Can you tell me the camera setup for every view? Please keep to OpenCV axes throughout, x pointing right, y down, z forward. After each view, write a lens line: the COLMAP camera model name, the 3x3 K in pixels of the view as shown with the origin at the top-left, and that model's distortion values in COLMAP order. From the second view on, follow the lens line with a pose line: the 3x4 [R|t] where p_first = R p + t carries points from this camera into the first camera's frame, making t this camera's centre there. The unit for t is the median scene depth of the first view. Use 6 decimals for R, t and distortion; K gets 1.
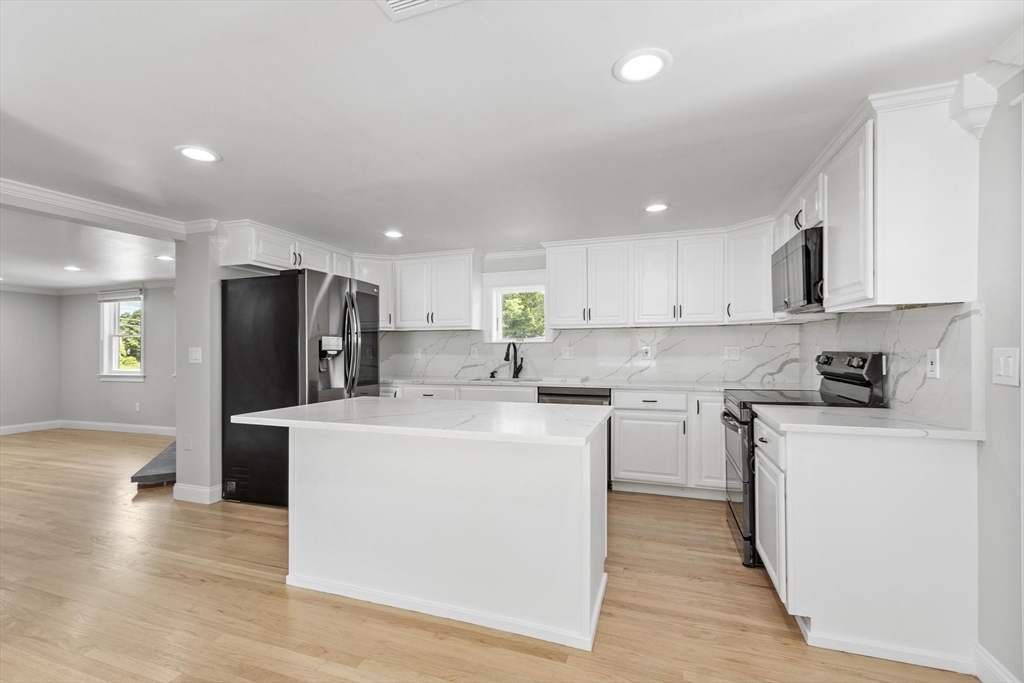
lens RADIAL K [[453.8, 0, 502.8], [0, 453.8, 348.9], [0, 0, 1]] dist [0.001321, 0.000349]
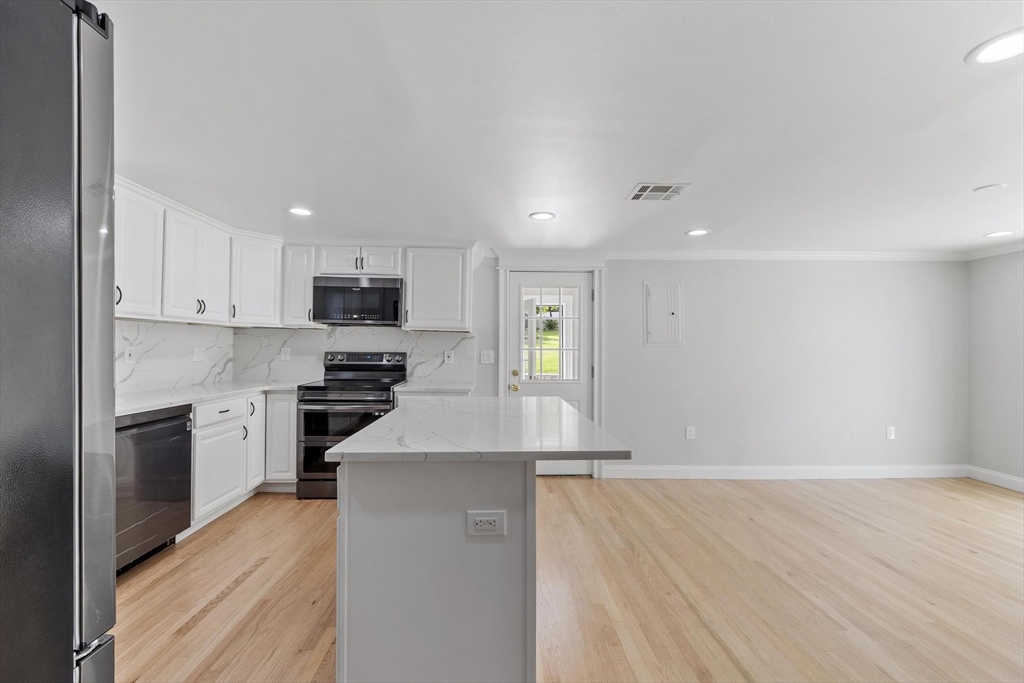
lens RADIAL K [[451.1, 0, 505.3], [0, 451.1, 342.5], [0, 0, 1]] dist [-0.000843, 0.000062]
pose [[-0.357537, 0.013190, 0.933806, -0.676504], [-0.004302, 0.999866, -0.015770, -0.003414], [-0.933889, -0.009656, -0.357432, 0.822613]]
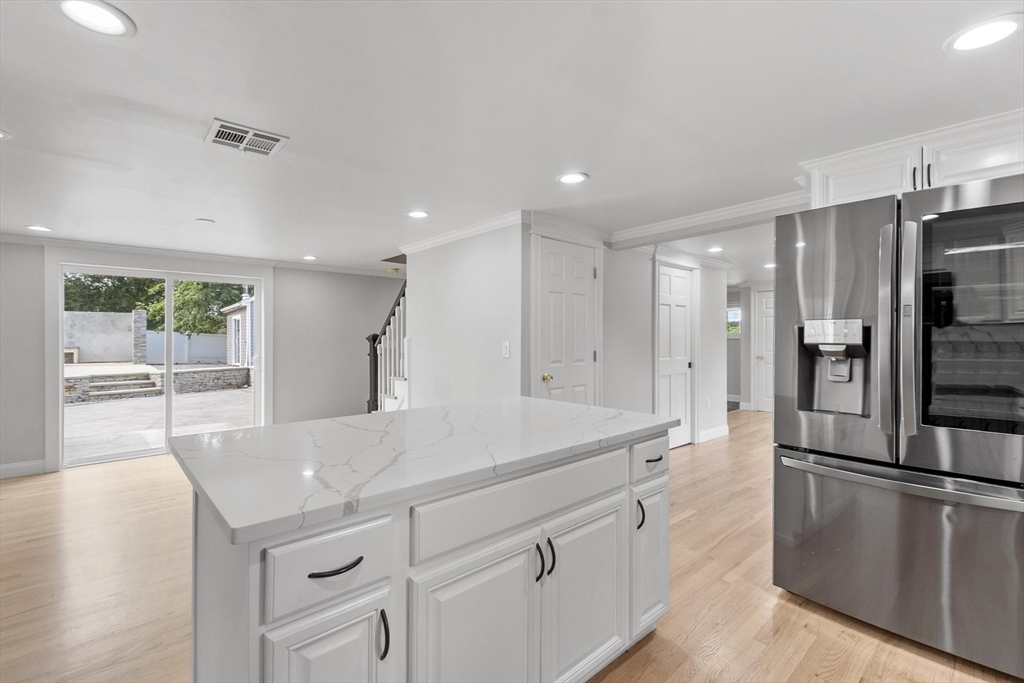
lens RADIAL K [[453.8, 0, 502.8], [0, 453.8, 348.9], [0, 0, 1]] dist [0.001321, 0.000349]
pose [[-0.488283, 0.025092, -0.872324, 0.291065], [0.004559, 0.999646, 0.026203, -0.008010], [0.872673, 0.008818, -0.488225, 0.905203]]
